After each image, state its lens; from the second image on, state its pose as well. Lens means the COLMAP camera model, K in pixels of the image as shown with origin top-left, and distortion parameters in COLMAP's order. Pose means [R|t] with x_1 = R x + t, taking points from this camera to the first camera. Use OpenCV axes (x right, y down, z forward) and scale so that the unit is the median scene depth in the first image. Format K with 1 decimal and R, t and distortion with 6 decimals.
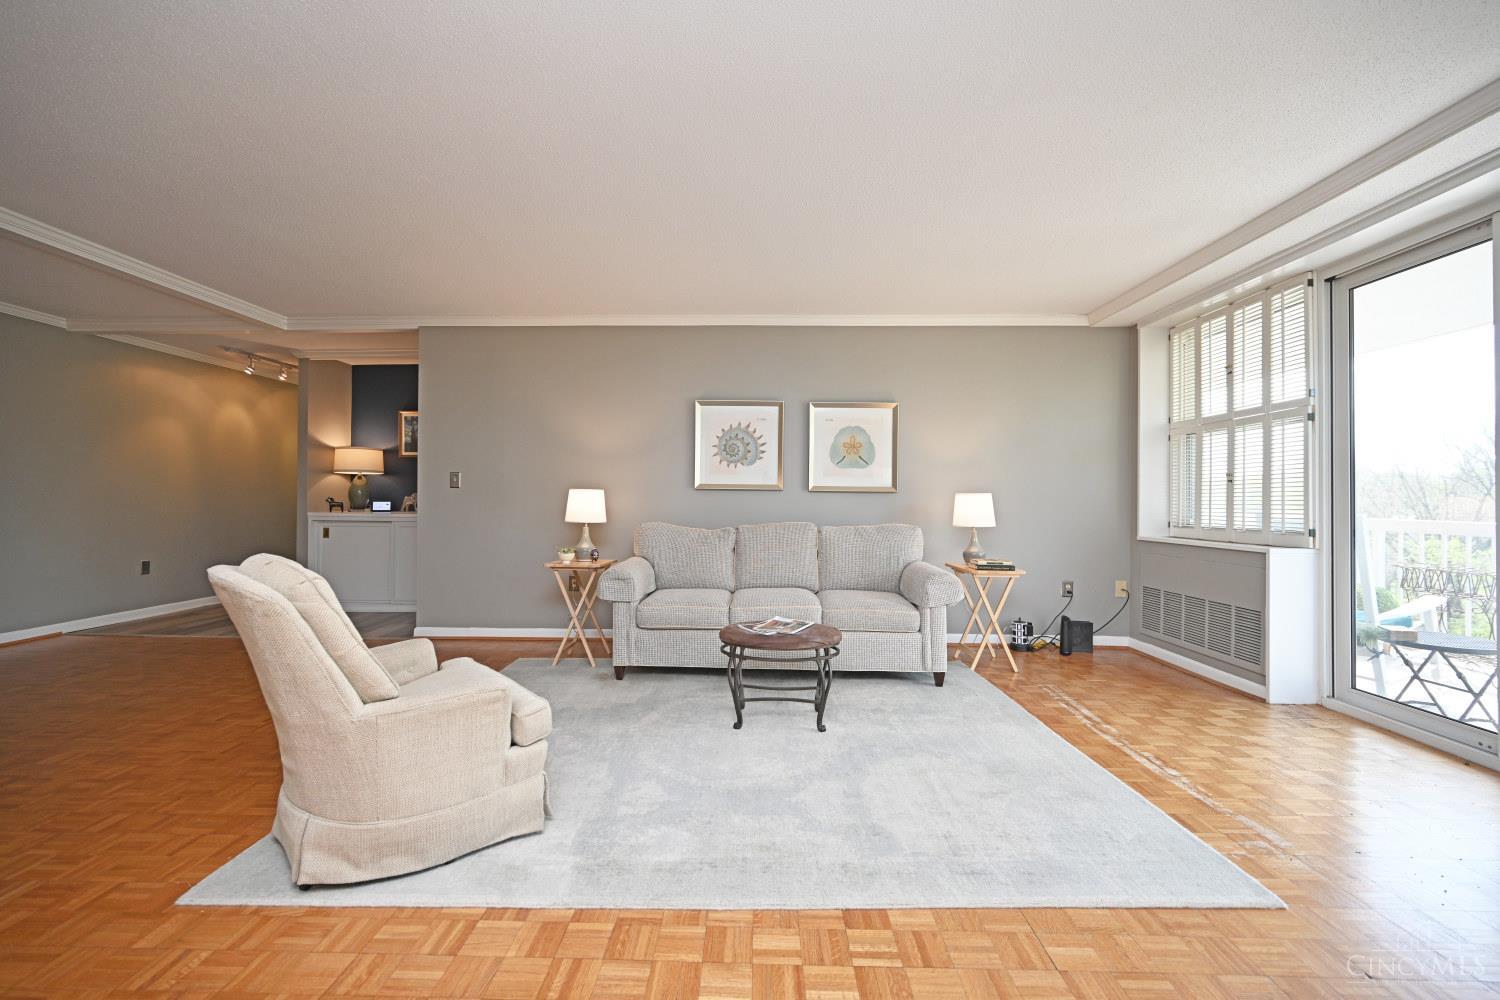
lens RADIAL K [[592.7, 0, 746.5], [0, 592.7, 495.1], [0, 0, 1]] dist [0.000280, 0.000715]
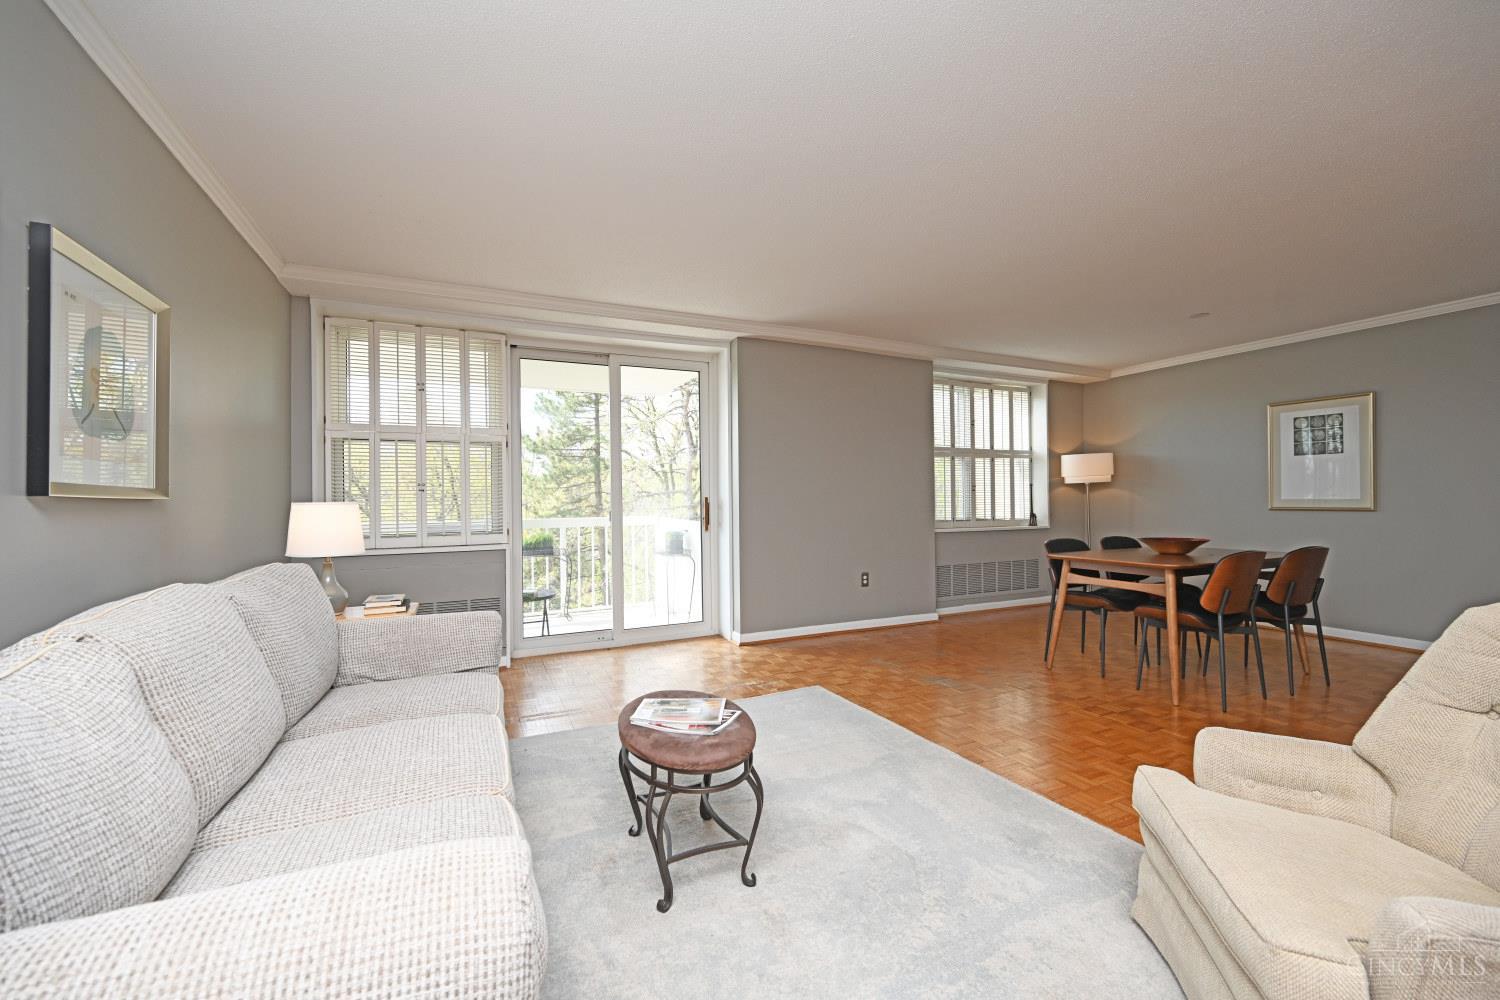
lens RADIAL K [[592.7, 0, 750.1], [0, 592.7, 502.6], [0, 0, 1]] dist [0.000280, 0.000715]
pose [[-0.431878, -0.001687, 0.901931, -0.363992], [0.005745, 0.999973, 0.004621, -0.002749], [-0.901914, 0.007177, -0.431856, 0.816293]]
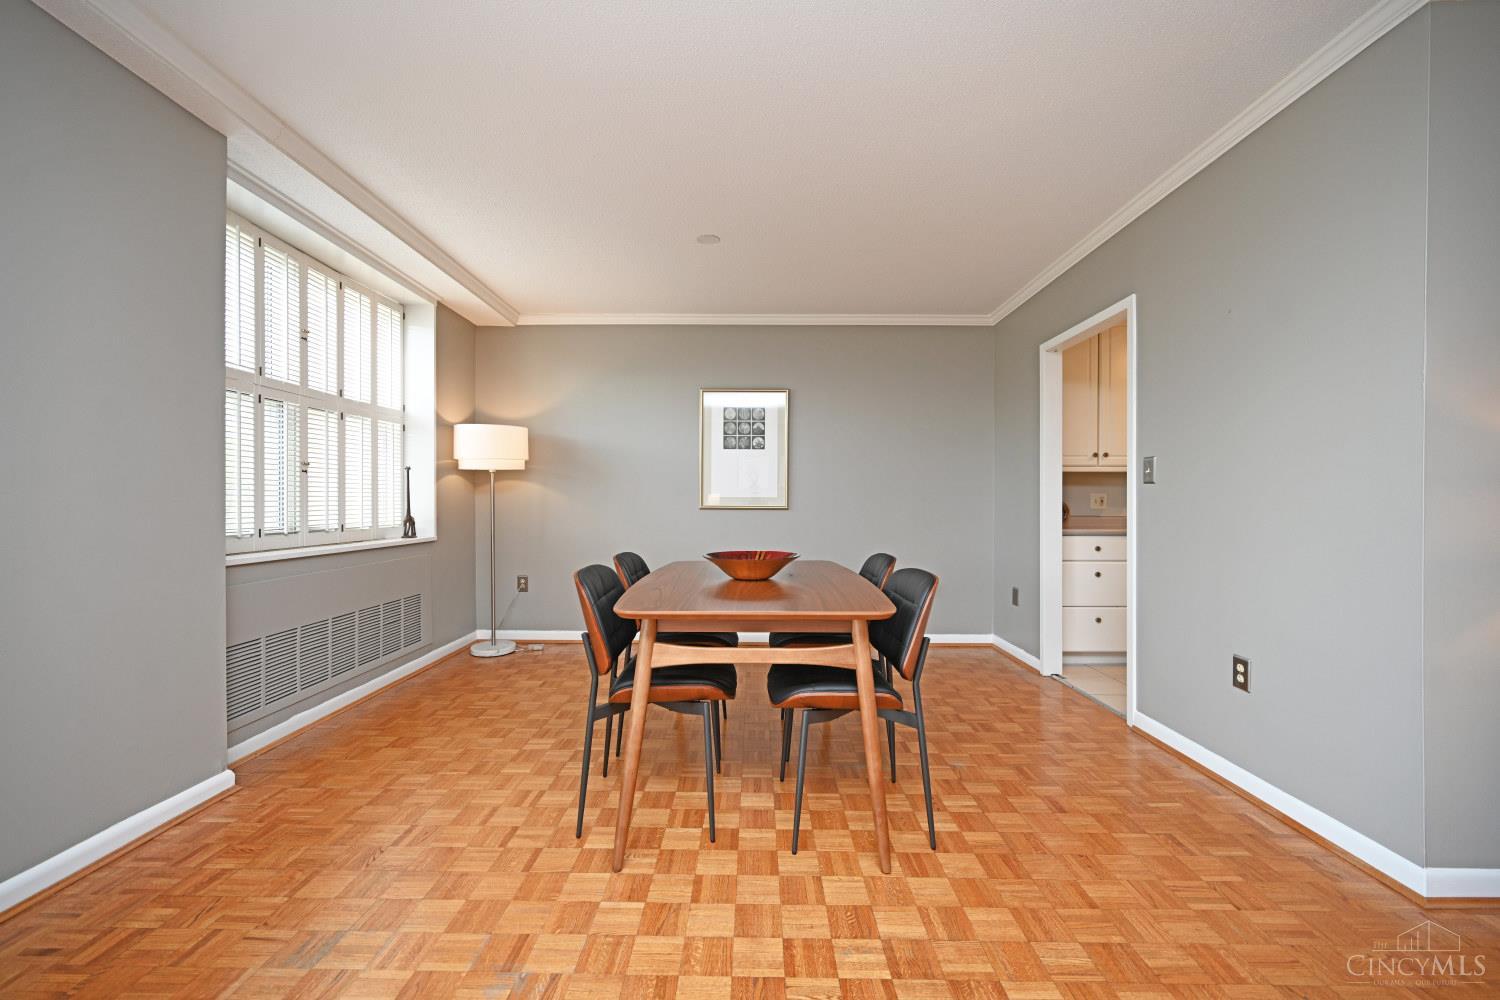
lens RADIAL K [[592.7, 0, 734.8], [0, 592.7, 500.9], [0, 0, 1]] dist [0.000280, 0.000715]
pose [[-0.999936, -0.007910, 0.008046, 0.166986], [-0.007933, 0.999965, -0.002815, 0.010178], [-0.008023, -0.002879, -0.999964, 0.421201]]
